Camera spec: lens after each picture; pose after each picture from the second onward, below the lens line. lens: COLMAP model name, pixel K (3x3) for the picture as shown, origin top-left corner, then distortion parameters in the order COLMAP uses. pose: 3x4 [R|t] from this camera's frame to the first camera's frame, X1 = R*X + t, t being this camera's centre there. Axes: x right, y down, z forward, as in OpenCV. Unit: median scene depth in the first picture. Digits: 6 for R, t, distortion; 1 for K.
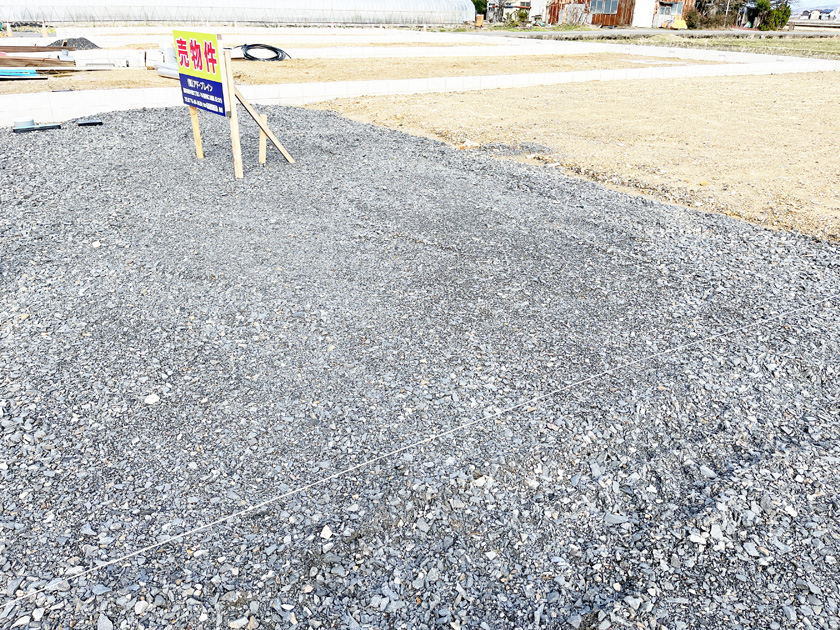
lens RADIAL K [[635.5, 0, 415.5], [0, 635.5, 320.5], [0, 0, 1]] dist [0.067037, -0.090765]
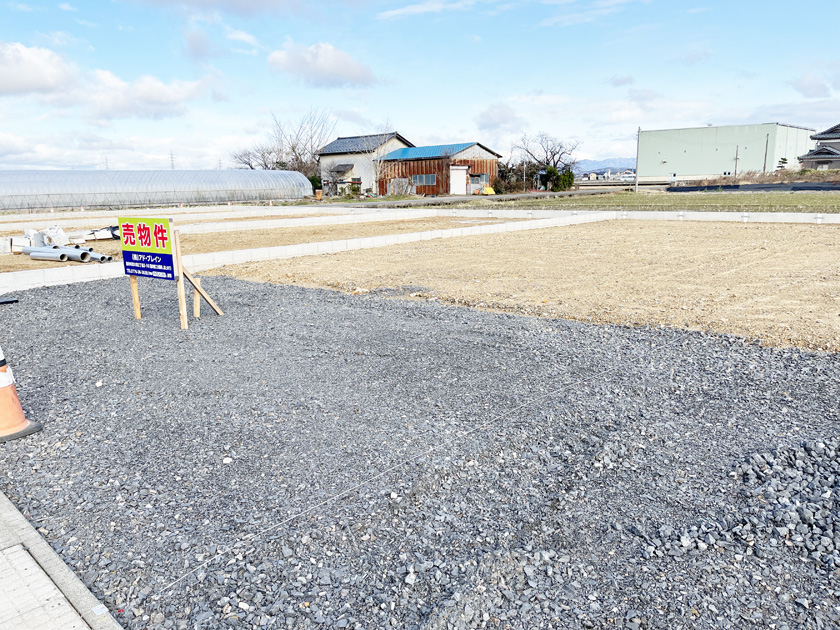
lens RADIAL K [[635.5, 0, 416.9], [0, 635.5, 310.9], [0, 0, 1]] dist [0.067037, -0.090765]
pose [[0.968153, -0.087823, 0.234452, -0.158892], [0.144158, 0.961186, -0.235243, 0.101431], [-0.204693, 0.261549, 0.943235, -0.254526]]
